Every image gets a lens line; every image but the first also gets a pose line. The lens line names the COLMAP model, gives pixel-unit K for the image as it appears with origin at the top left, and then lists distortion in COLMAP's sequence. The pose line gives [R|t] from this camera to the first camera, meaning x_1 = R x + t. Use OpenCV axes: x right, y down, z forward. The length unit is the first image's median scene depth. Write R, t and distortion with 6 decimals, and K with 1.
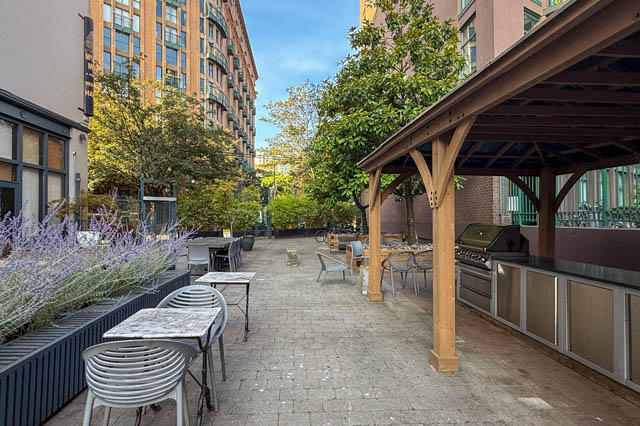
lens RADIAL K [[358.4, 0, 316.7], [0, 358.4, 214.5], [0, 0, 1]] dist [0.003137, -0.000536]
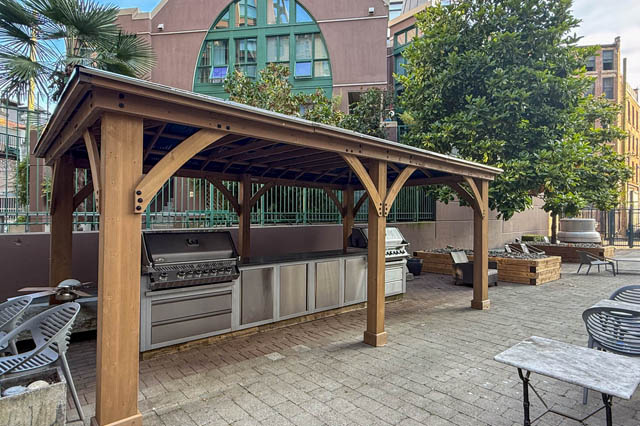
lens RADIAL K [[358.4, 0, 316.7], [0, 358.4, 214.5], [0, 0, 1]] dist [0.003137, -0.000536]
pose [[-0.610456, -0.004233, 0.792039, -0.286697], [-0.015015, 0.999868, -0.006228, -0.008665], [-0.791908, -0.015695, -0.610439, 1.071169]]
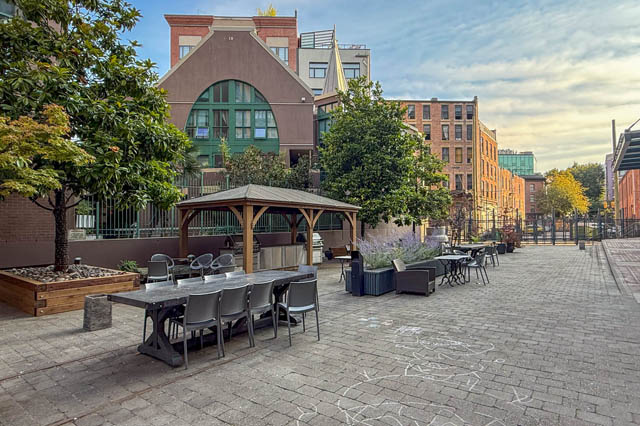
lens RADIAL K [[358.4, 0, 316.7], [0, 358.4, 214.5], [0, 0, 1]] dist [0.003137, -0.000536]
pose [[-0.753372, 0.021444, 0.657245, -1.152432], [-0.002687, 0.999359, -0.035686, -0.017066], [-0.657589, -0.028651, -0.752832, 2.036351]]
